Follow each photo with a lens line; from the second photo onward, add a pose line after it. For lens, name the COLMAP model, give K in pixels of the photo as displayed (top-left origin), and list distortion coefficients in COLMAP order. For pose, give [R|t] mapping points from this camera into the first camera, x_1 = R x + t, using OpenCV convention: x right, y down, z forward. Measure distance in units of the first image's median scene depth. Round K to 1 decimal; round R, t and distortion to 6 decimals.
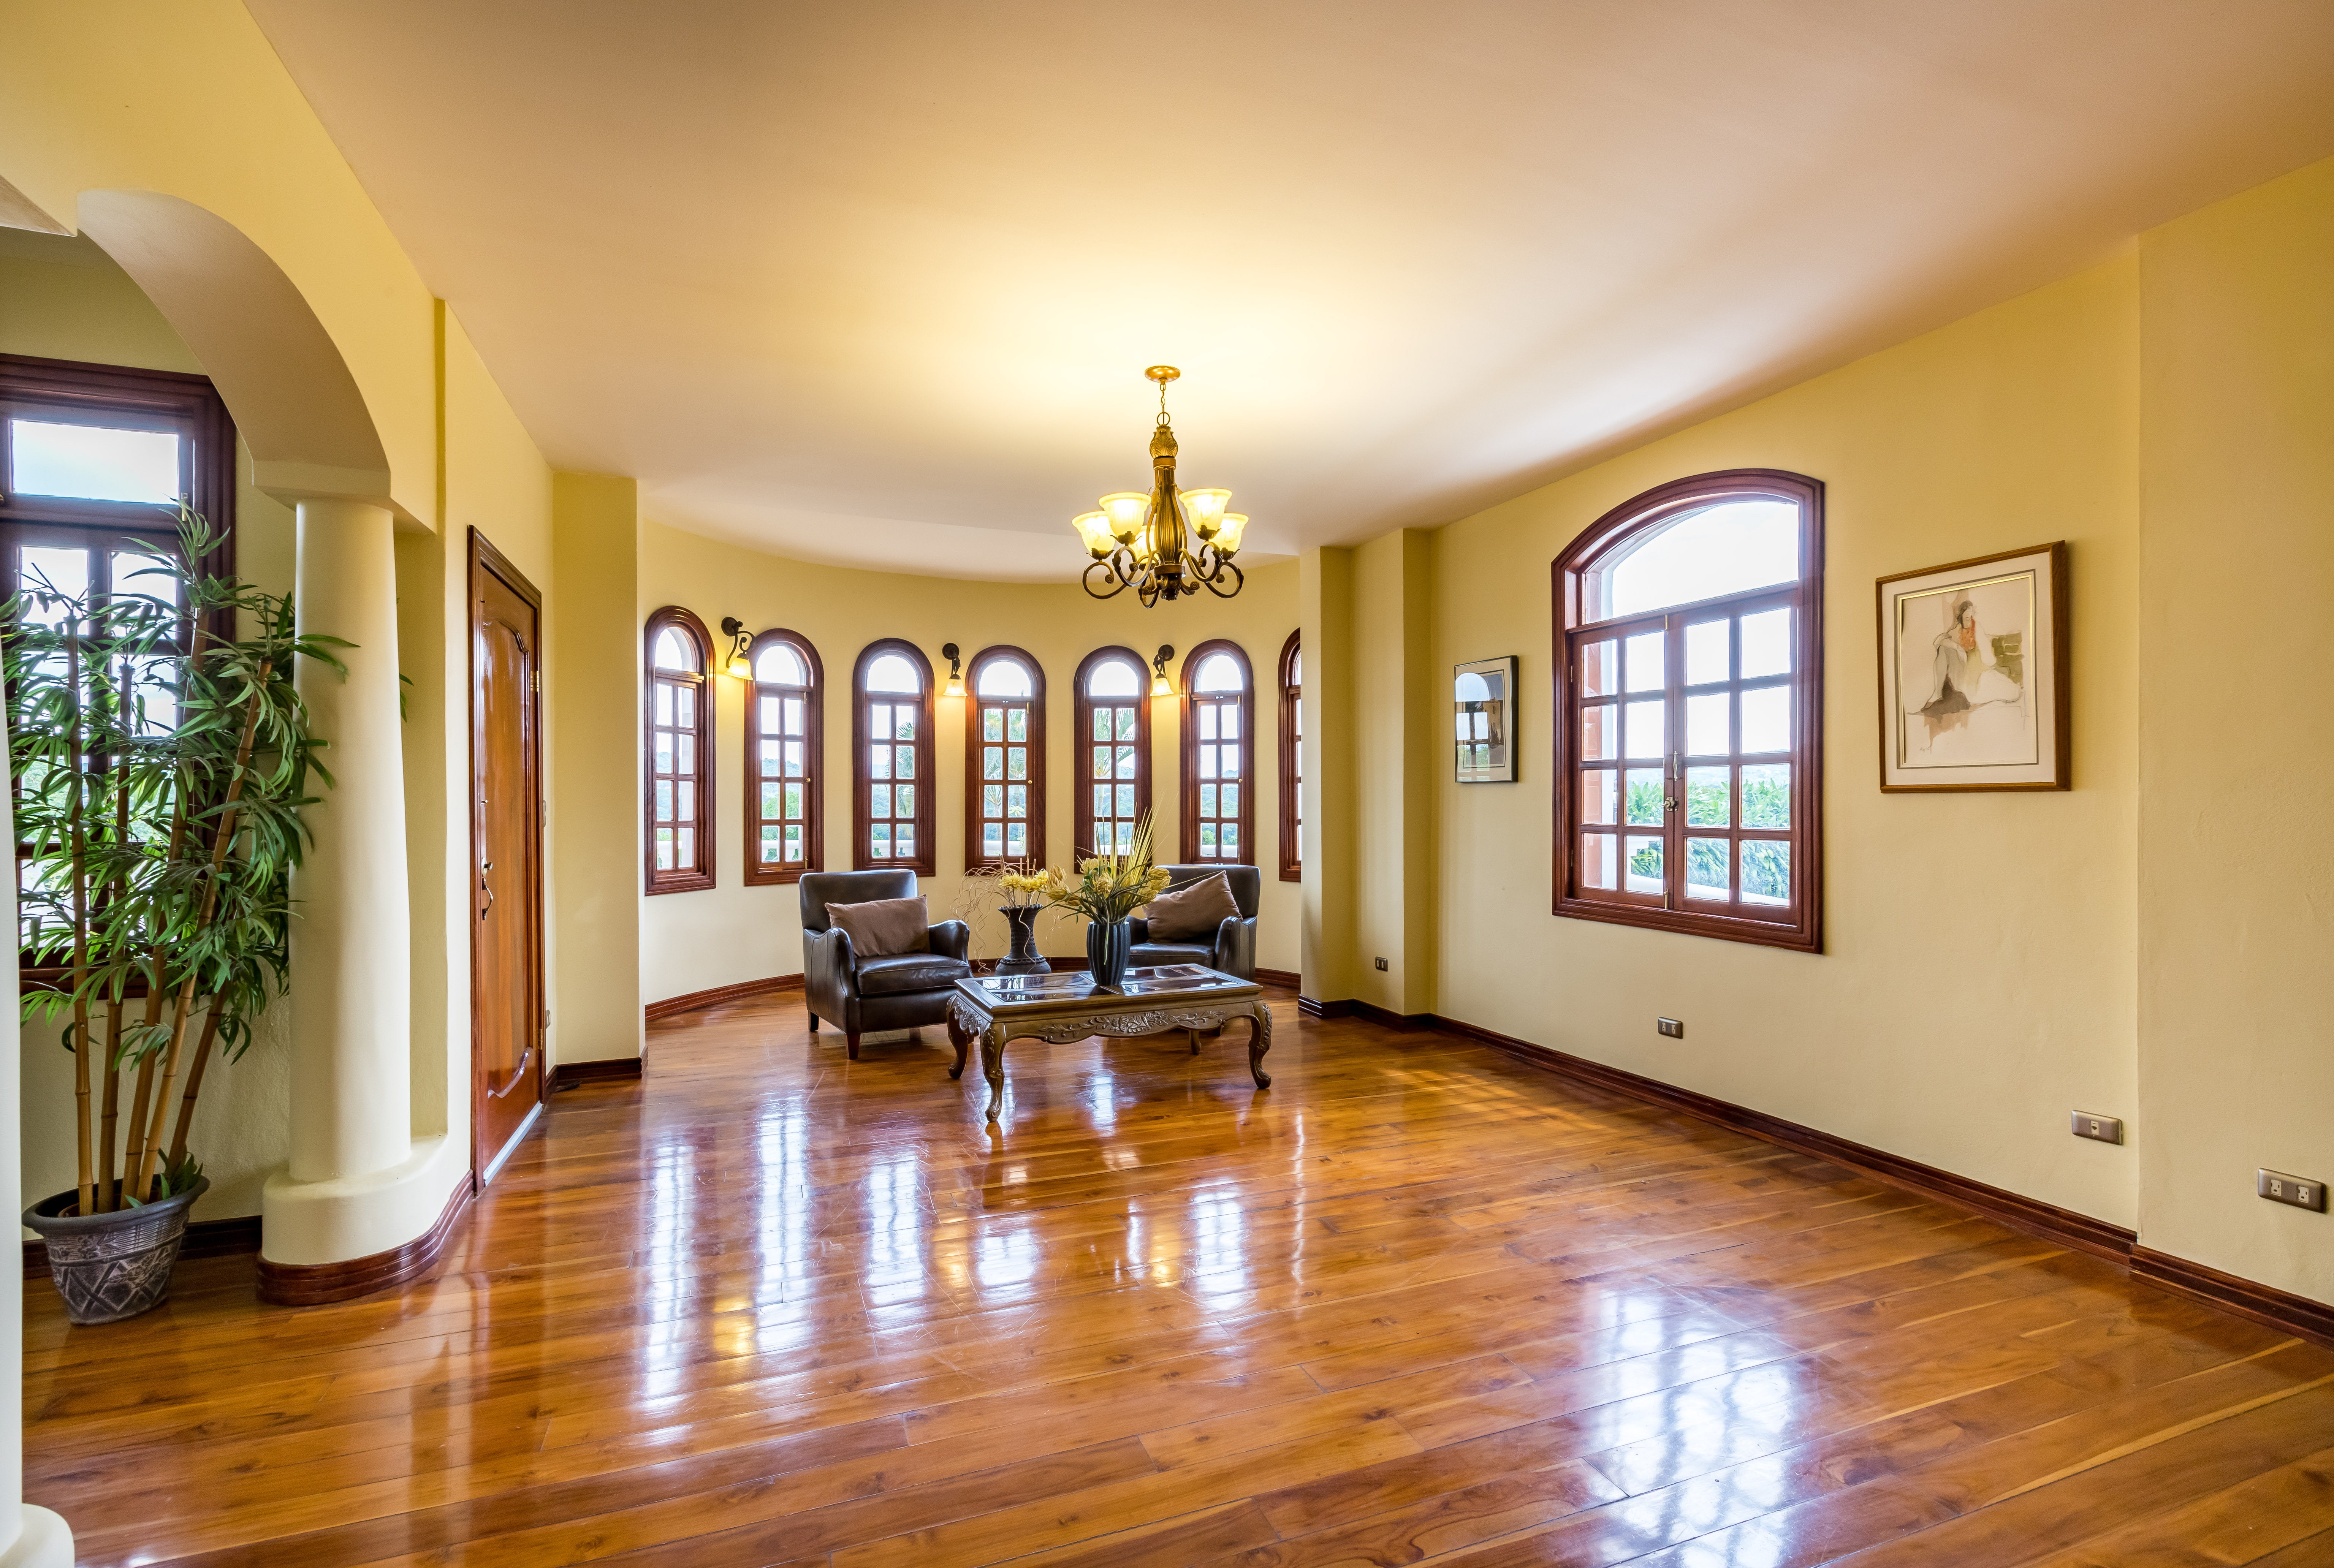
lens RADIAL K [[1057.0, 0, 1167.0], [0, 1057.0, 784.0], [0, 0, 1]] dist [-0.001005, -0.000230]
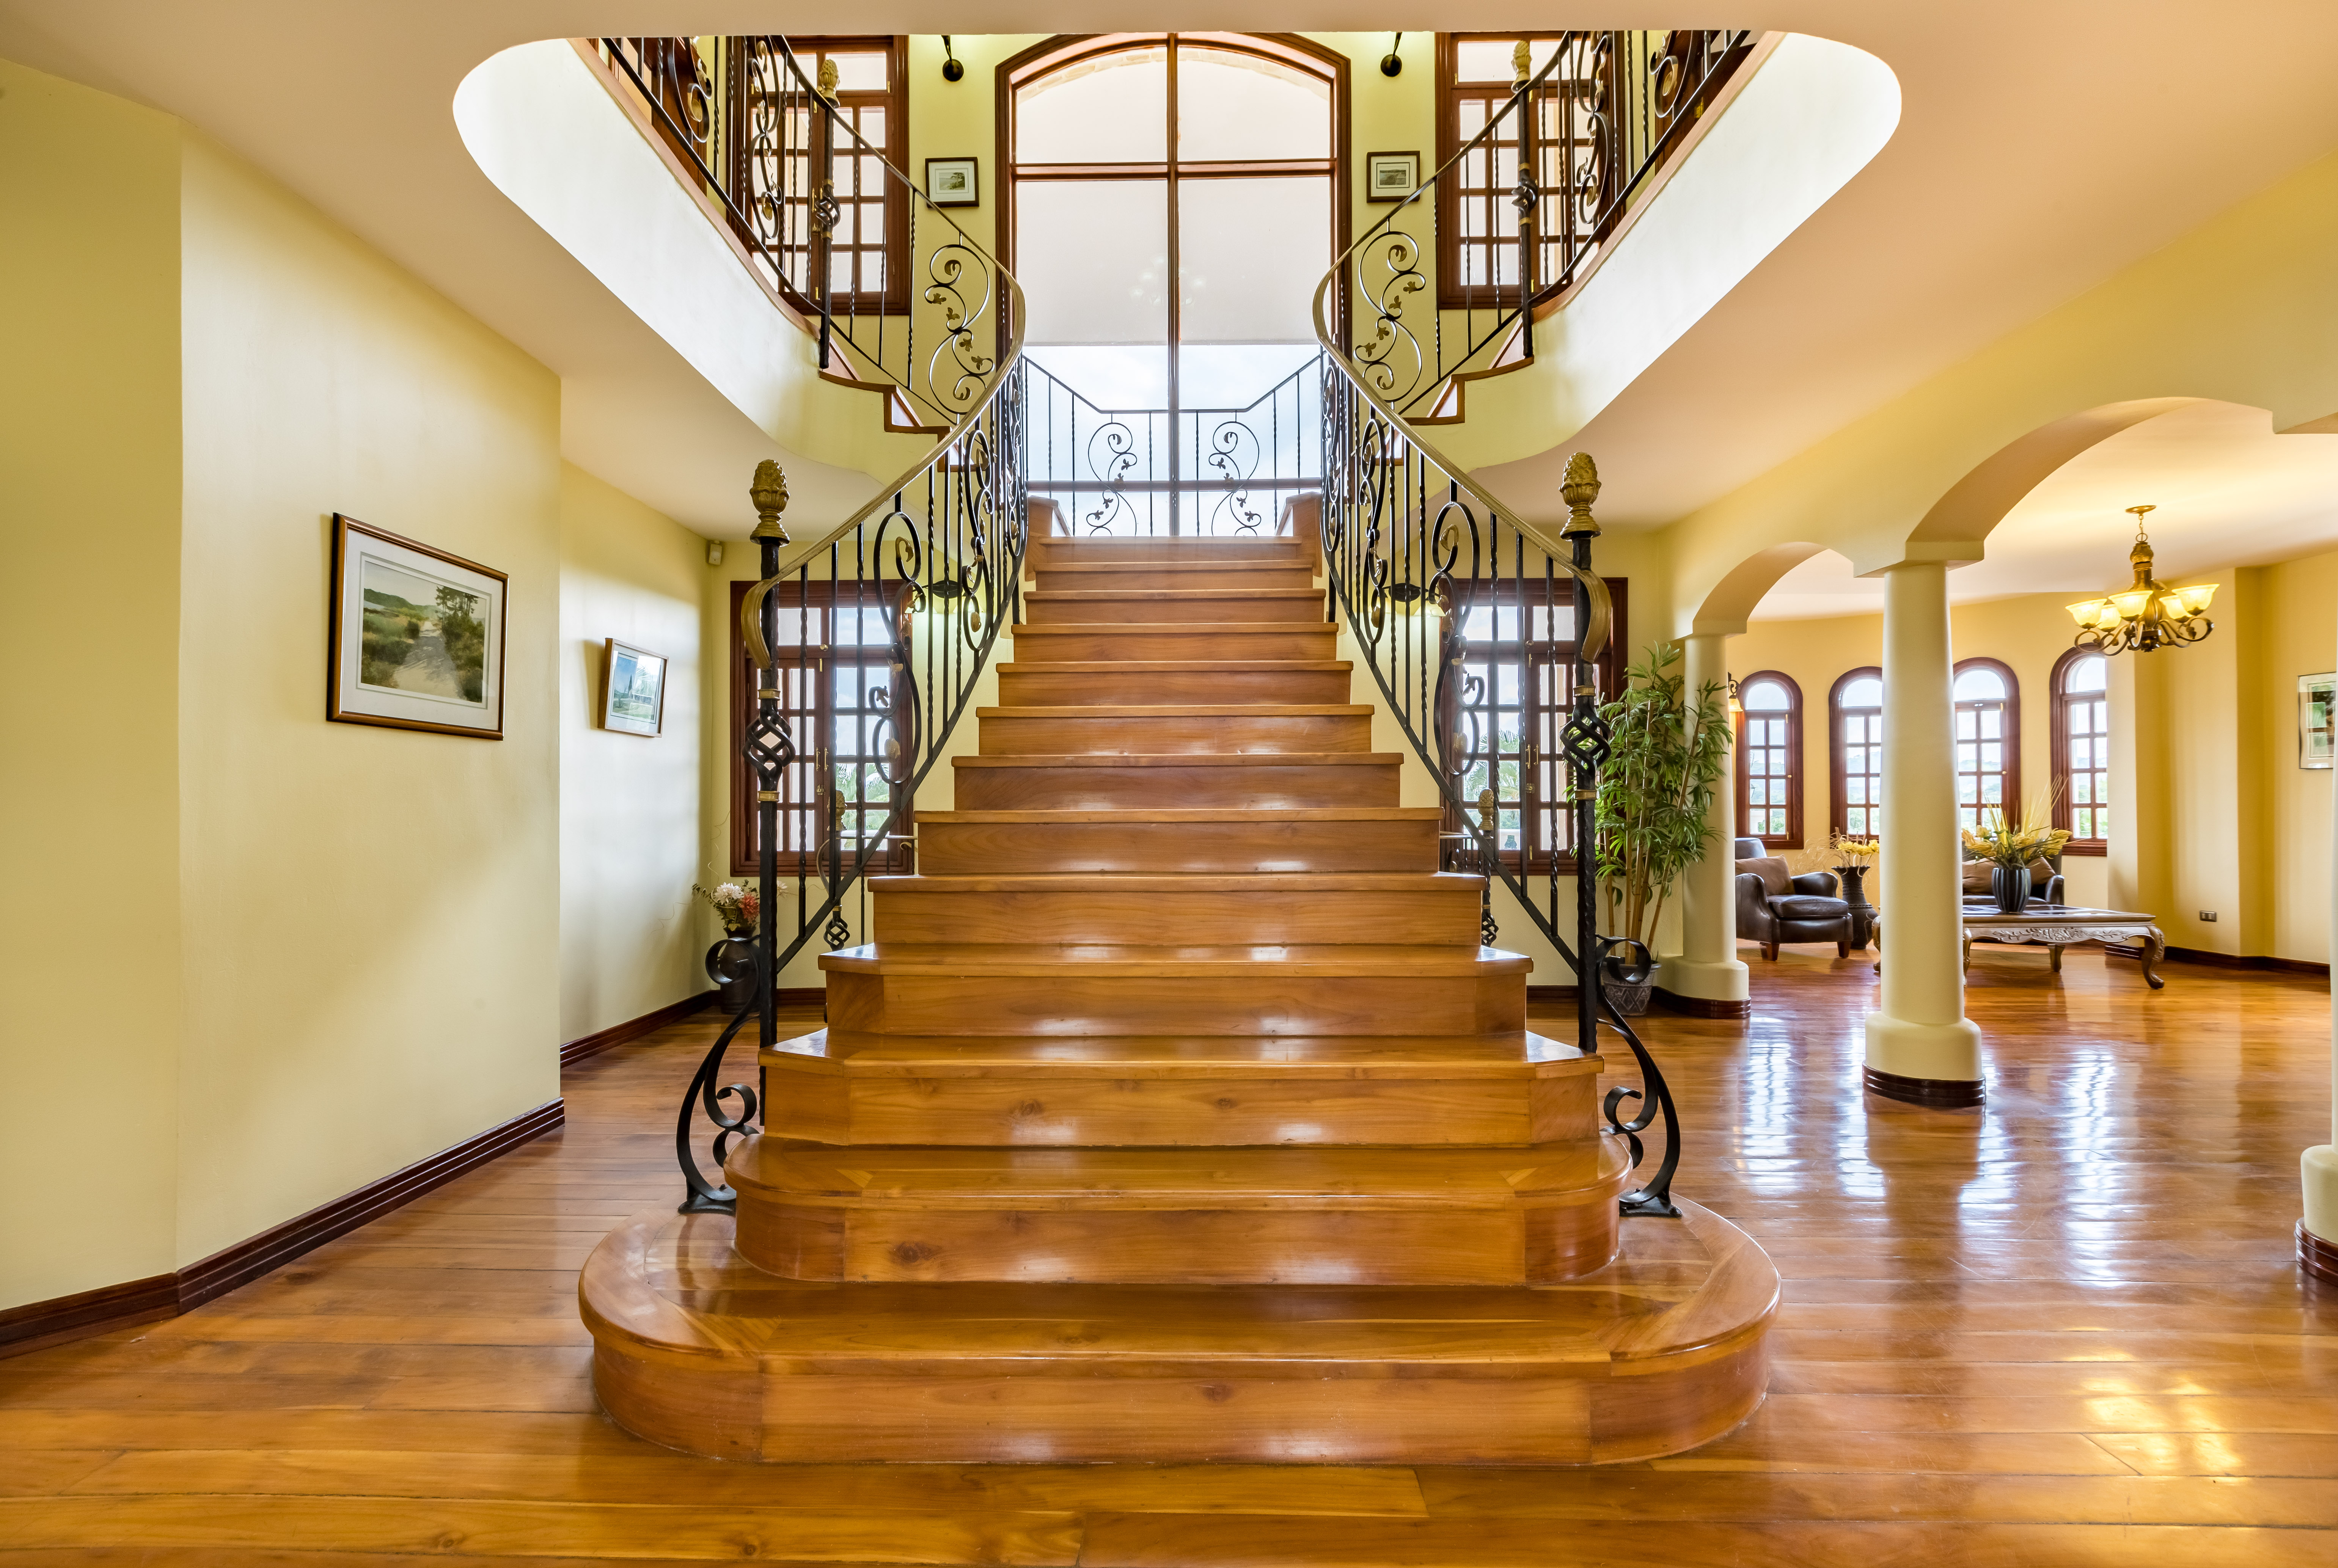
lens RADIAL K [[1058.8, 0, 1169.0], [0, 1058.8, 784.0], [0, 0, 1]] dist [-0.001005, -0.000230]
pose [[0.929981, -0.008994, -0.367498, -0.478409], [0.007263, 0.999955, -0.006092, 0.012818], [0.367536, 0.002996, 0.930004, -0.614335]]
